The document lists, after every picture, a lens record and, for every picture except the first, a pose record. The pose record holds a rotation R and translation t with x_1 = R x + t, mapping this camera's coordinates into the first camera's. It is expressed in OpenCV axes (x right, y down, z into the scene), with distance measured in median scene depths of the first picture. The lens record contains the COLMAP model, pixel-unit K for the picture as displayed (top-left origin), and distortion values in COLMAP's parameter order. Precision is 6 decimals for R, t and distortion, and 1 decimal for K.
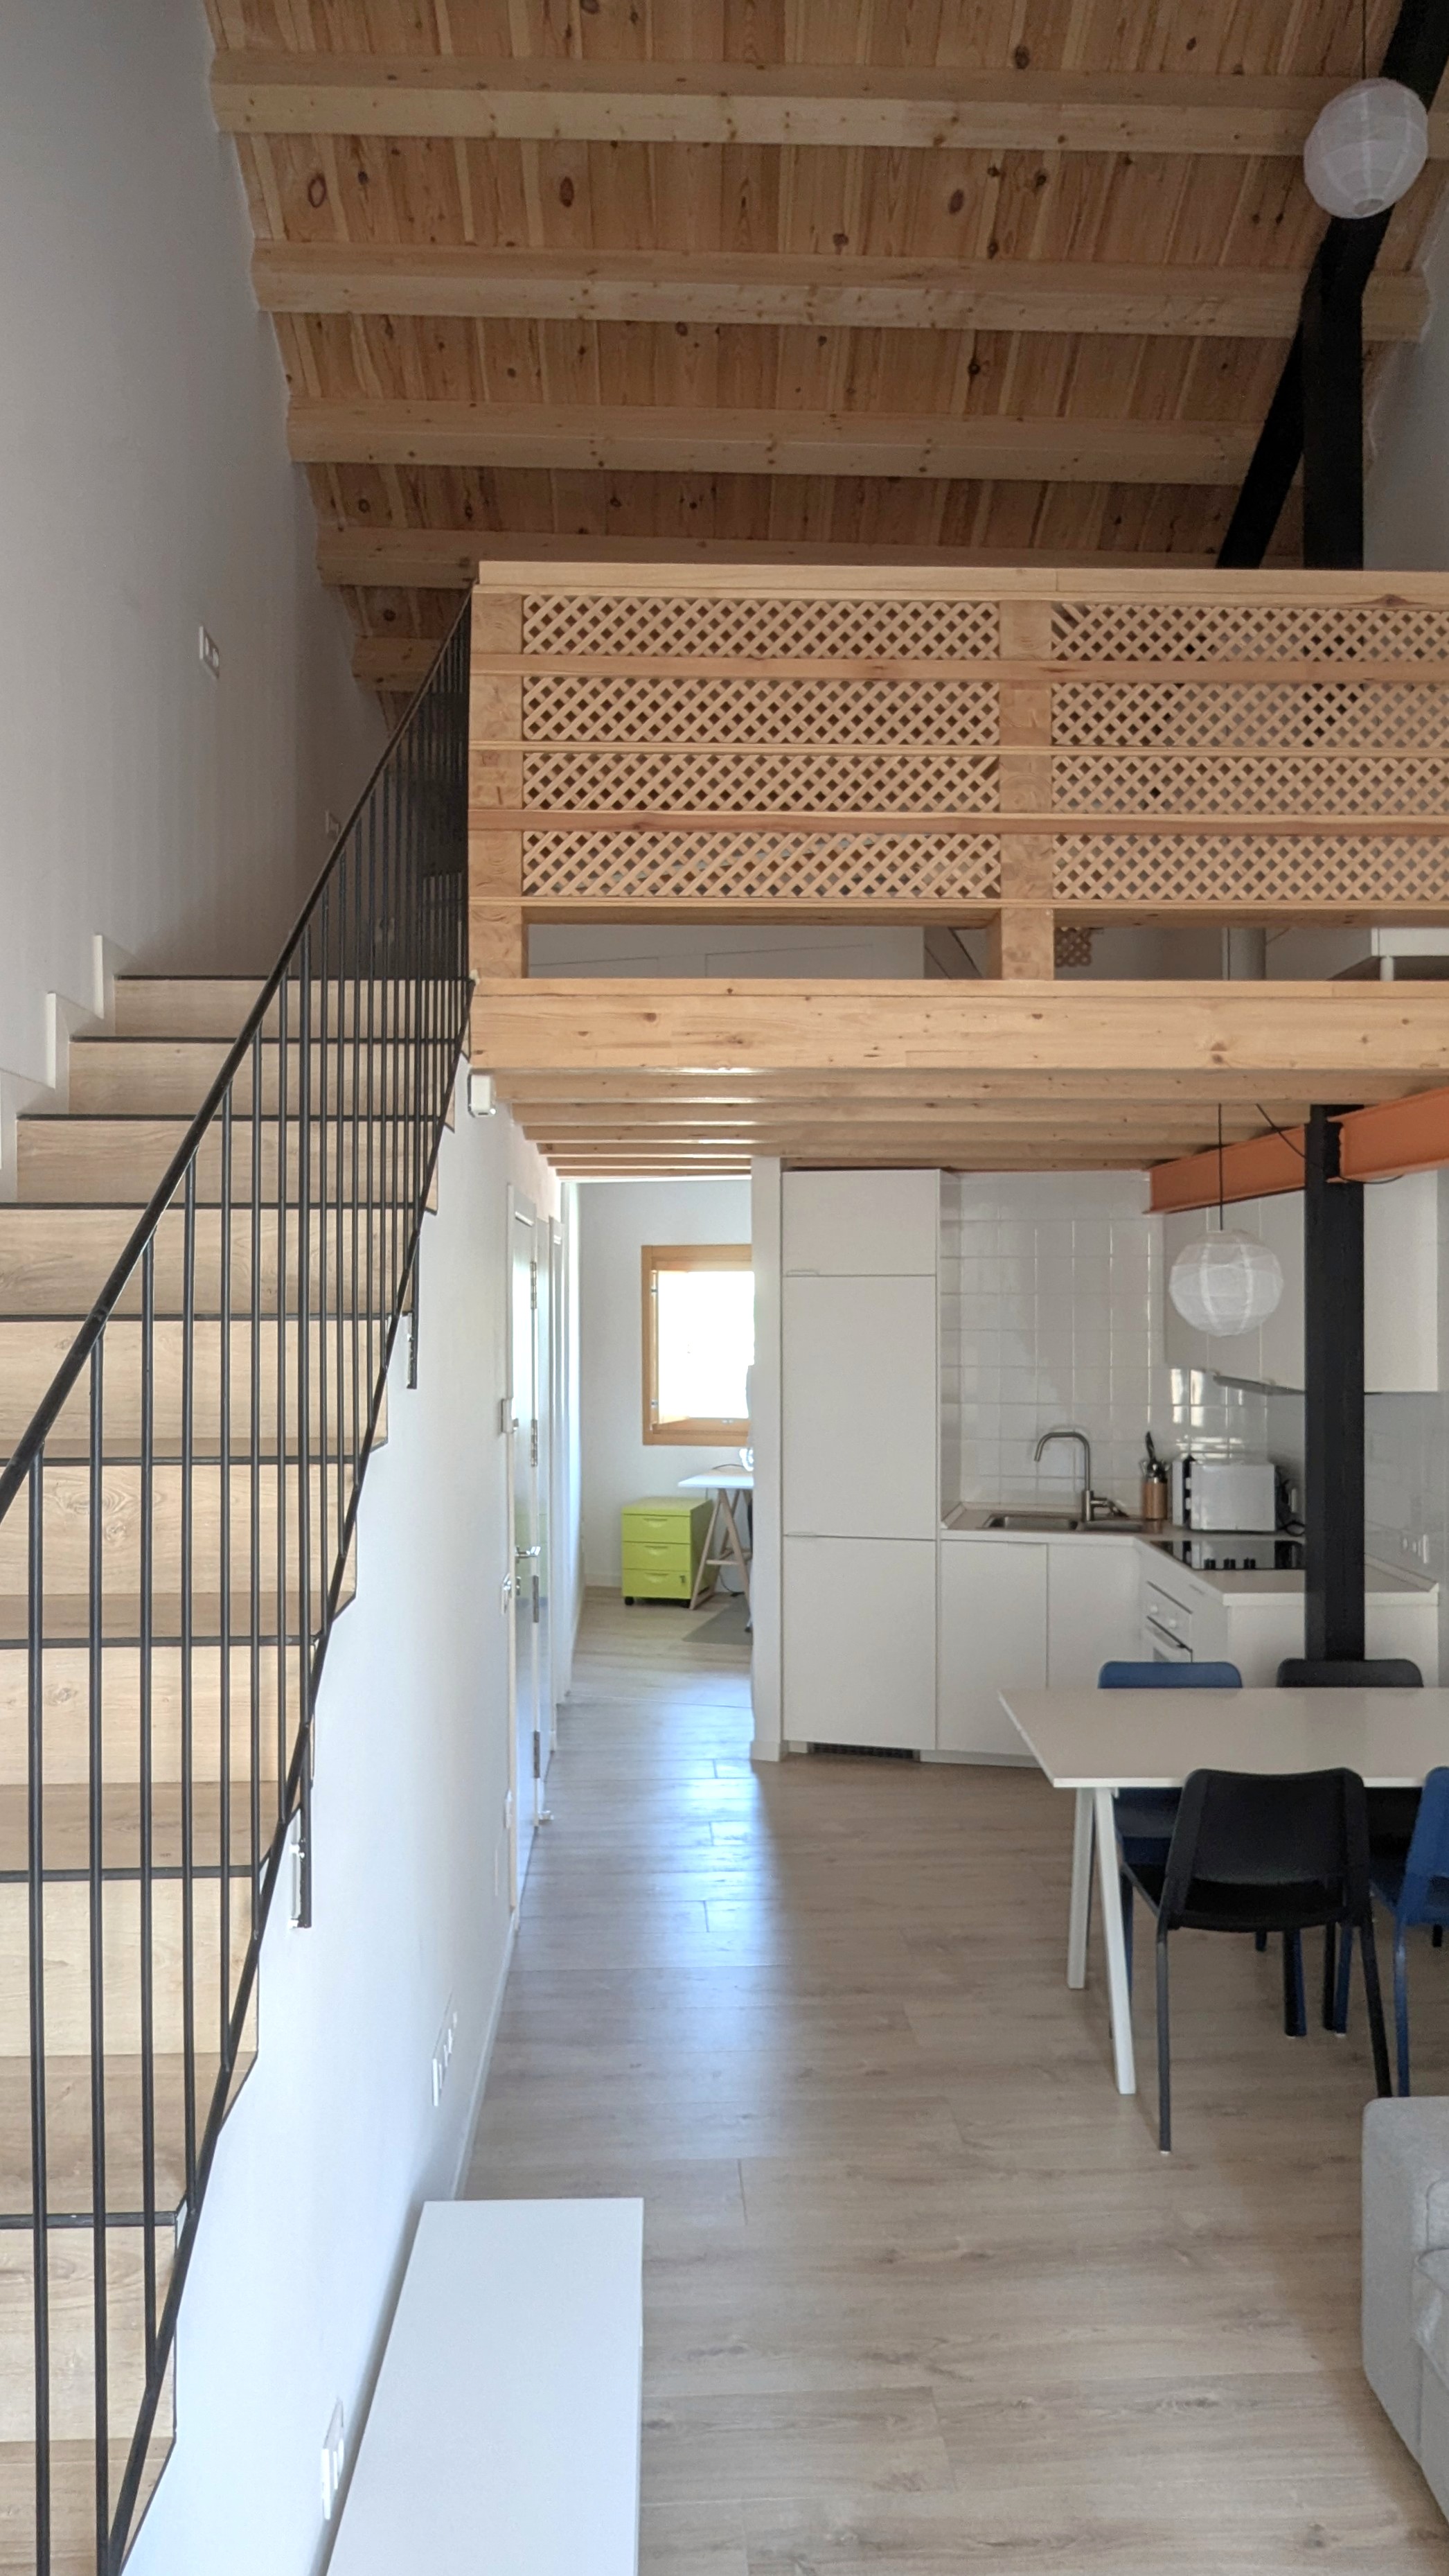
lens RADIAL K [[1668.0, 0, 724.5], [0, 1668.0, 1288.0], [0, 0, 1]] dist [-0.004279, -0.002381]
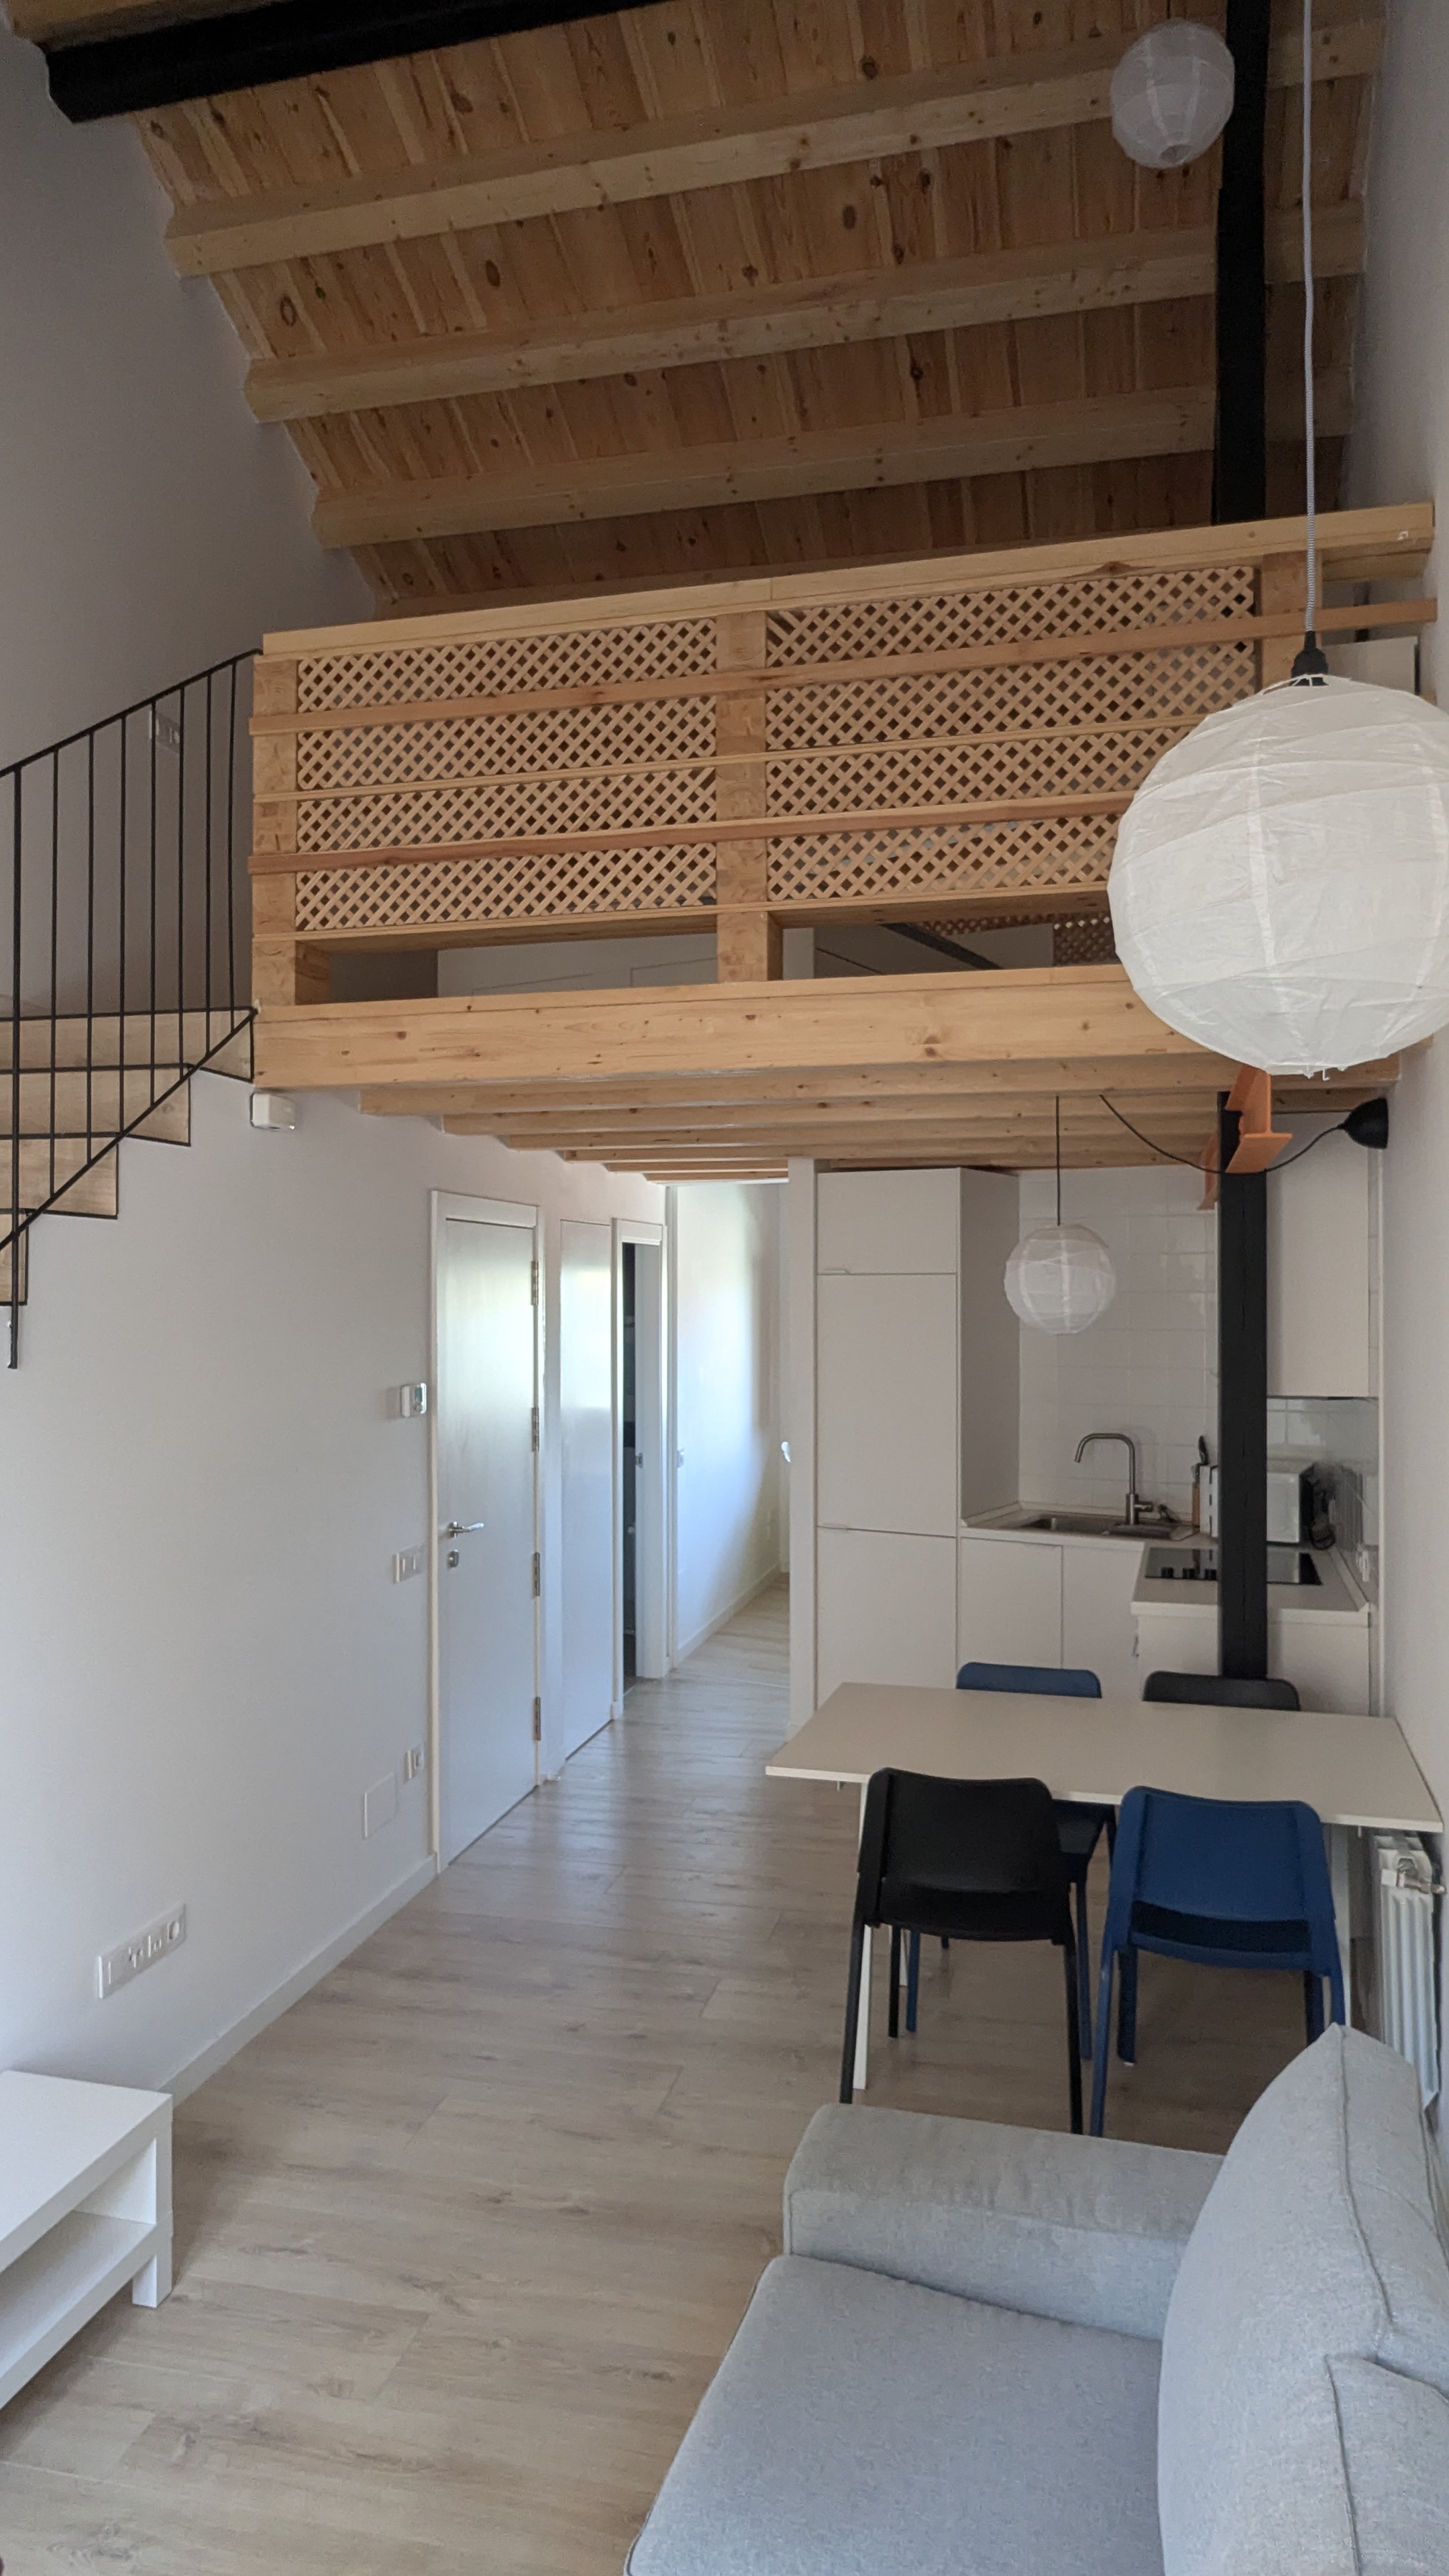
lens RADIAL K [[1622.9, 0, 723.1], [0, 1622.9, 1282.7], [0, 0, 1]] dist [-0.006229, -0.001363]
pose [[0.960269, 0.000561, -0.279075, 0.447232], [-0.001689, 0.999991, -0.003805, 0.003294], [0.279071, 0.004125, 0.960262, 0.041961]]
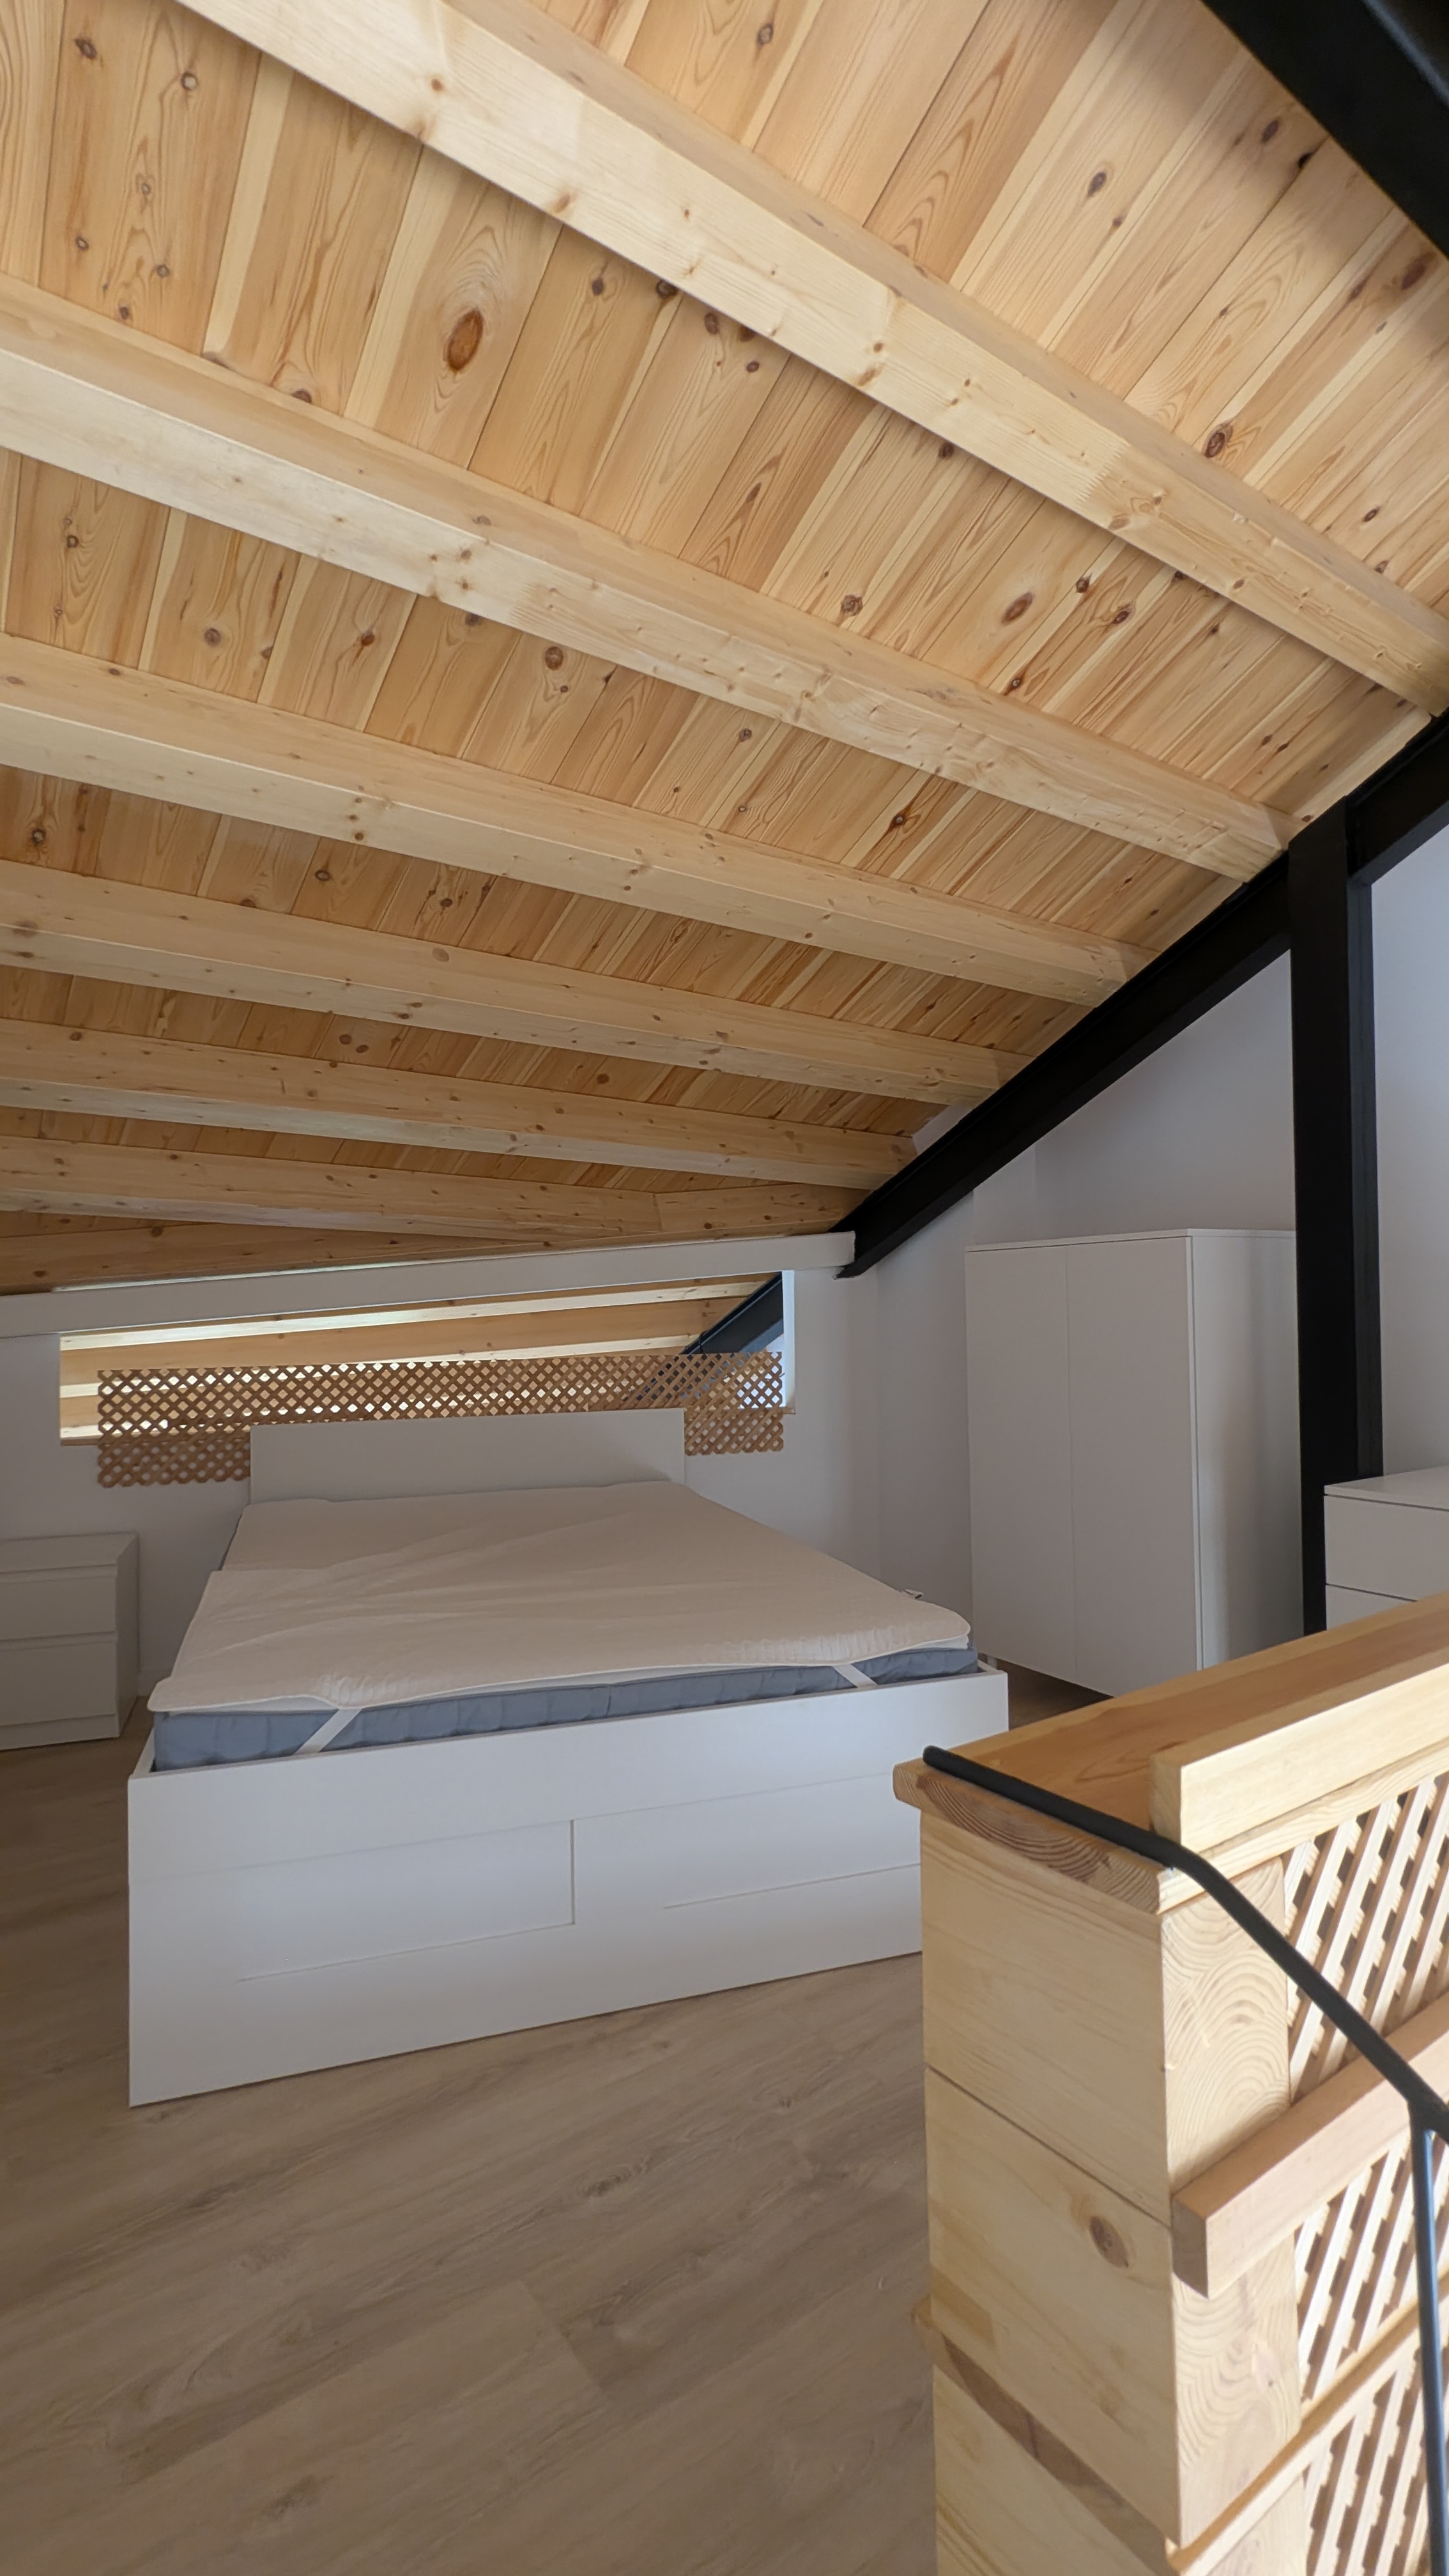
lens RADIAL K [[1235.9, 0, 724.5], [0, 1235.9, 1288.0], [0, 0, 1]] dist [0.002053, 0.000175]
pose [[0.827657, -0.003014, 0.561226, -0.302945], [0.011181, 0.999876, -0.011120, -0.497321], [-0.561123, 0.015478, 0.827588, 0.869896]]
